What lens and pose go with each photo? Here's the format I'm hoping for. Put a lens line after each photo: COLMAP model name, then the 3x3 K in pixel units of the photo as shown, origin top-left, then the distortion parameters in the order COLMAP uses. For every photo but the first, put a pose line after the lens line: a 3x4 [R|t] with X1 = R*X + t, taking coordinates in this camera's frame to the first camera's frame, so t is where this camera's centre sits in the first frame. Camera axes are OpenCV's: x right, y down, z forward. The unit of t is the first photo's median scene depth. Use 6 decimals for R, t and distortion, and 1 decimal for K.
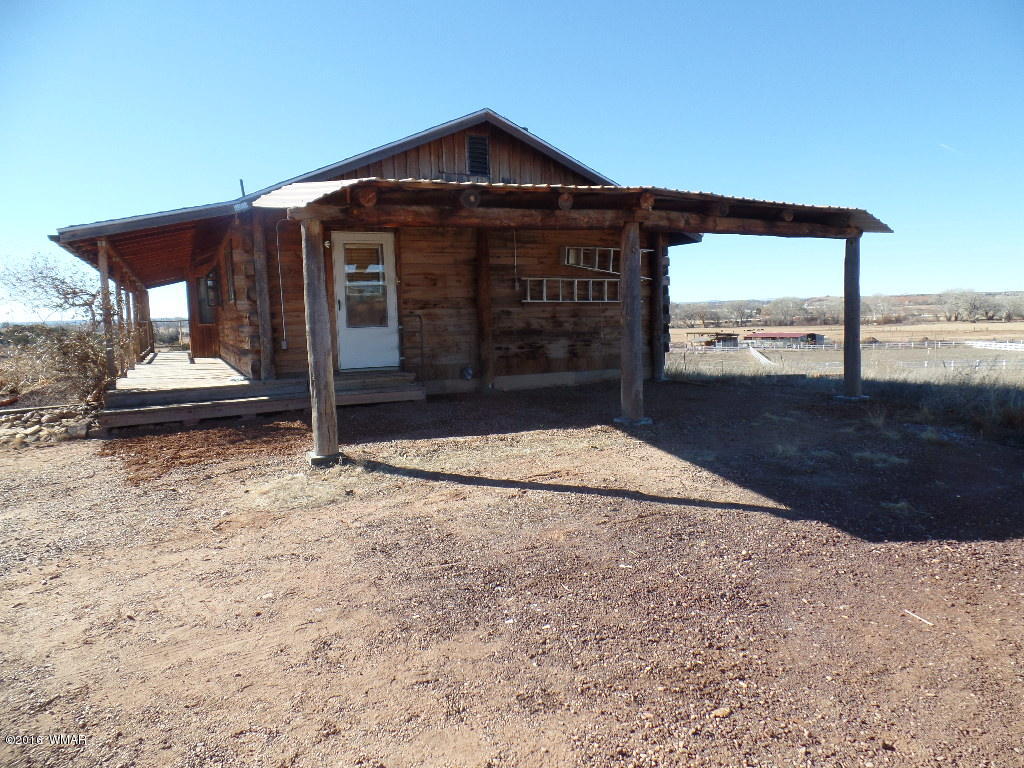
lens RADIAL K [[710.7, 0, 515.5], [0, 710.7, 390.6], [0, 0, 1]] dist [-0.001834, 0.022482]
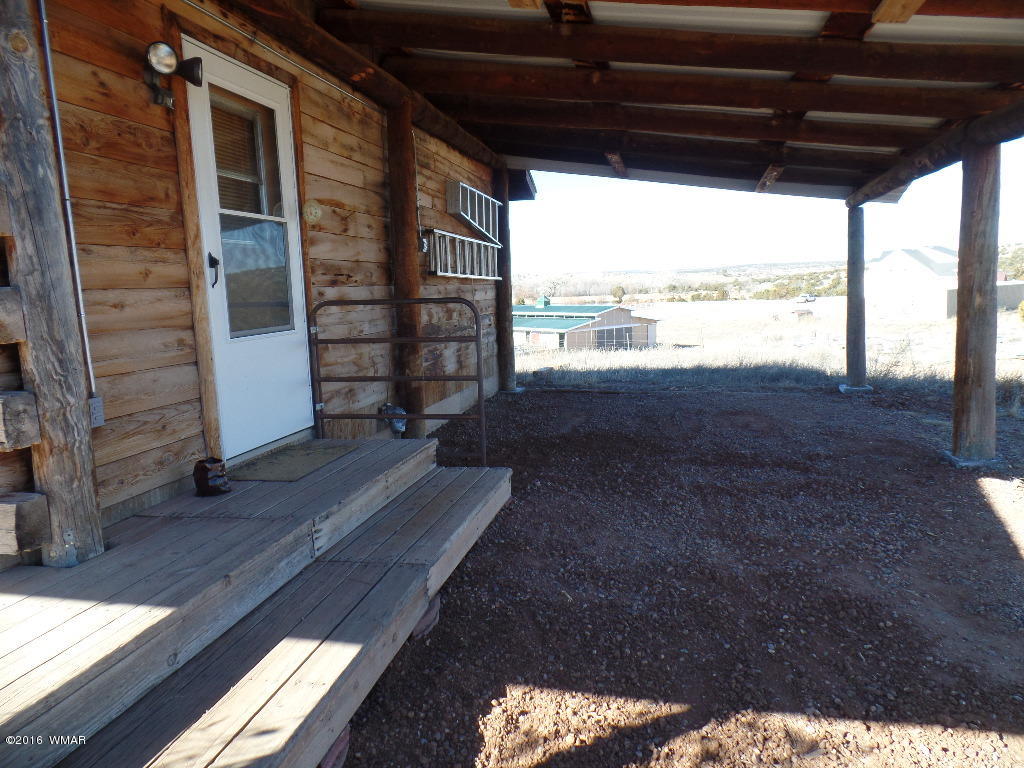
lens RADIAL K [[710.7, 0, 515.5], [0, 710.7, 390.6], [0, 0, 1]] dist [-0.001834, 0.022482]
pose [[0.606632, -0.115689, 0.786520, -0.413804], [0.111310, 0.991969, 0.060057, -0.066098], [-0.787152, 0.051115, 0.614638, 0.660466]]
